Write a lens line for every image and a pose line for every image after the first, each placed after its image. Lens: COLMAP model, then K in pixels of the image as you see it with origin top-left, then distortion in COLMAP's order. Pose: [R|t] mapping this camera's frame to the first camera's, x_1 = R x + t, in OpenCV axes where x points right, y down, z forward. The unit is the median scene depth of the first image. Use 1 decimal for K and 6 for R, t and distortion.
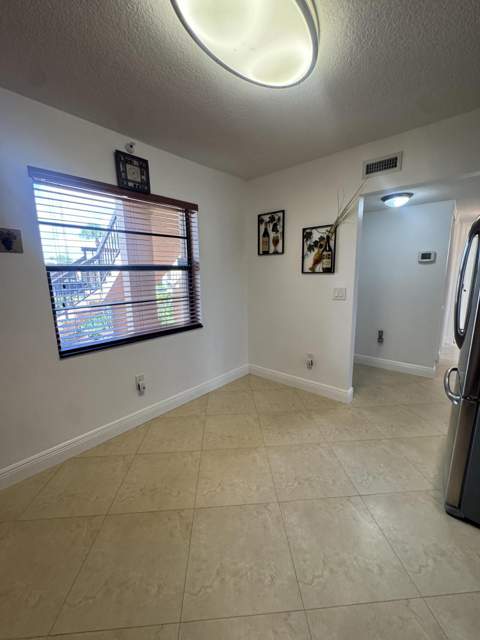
lens RADIAL K [[255.8, 0, 246.2], [0, 255.8, 324.8], [0, 0, 1]] dist [-0.009831, 0.002728]
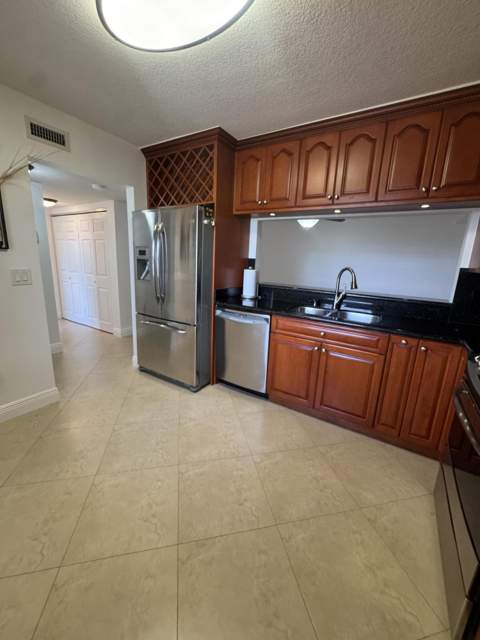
lens RADIAL K [[255.8, 0, 242.6], [0, 255.8, 316.5], [0, 0, 1]] dist [-0.009831, 0.002728]
pose [[-0.135076, -0.212936, 0.967684, -0.635046], [0.167219, 0.957727, 0.234086, -0.091808], [-0.976623, 0.193434, -0.093759, 0.543534]]
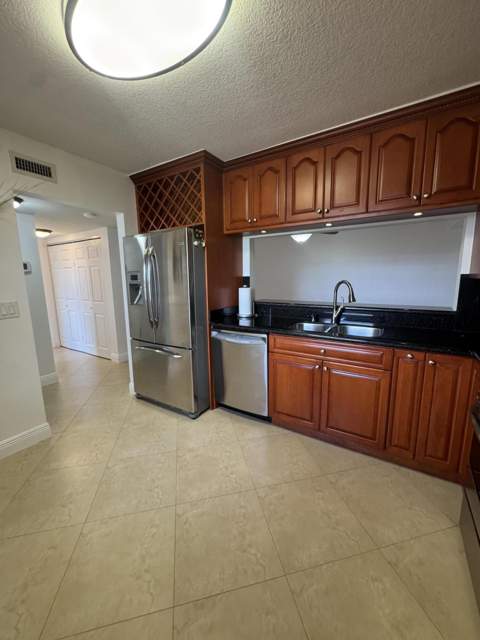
lens RADIAL K [[255.8, 0, 241.3], [0, 255.8, 317.1], [0, 0, 1]] dist [-0.009831, 0.002728]
pose [[-0.136638, -0.145496, 0.979878, -0.594545], [0.224283, 0.958926, 0.173660, -0.095116], [-0.964897, 0.243499, -0.098393, 0.511901]]
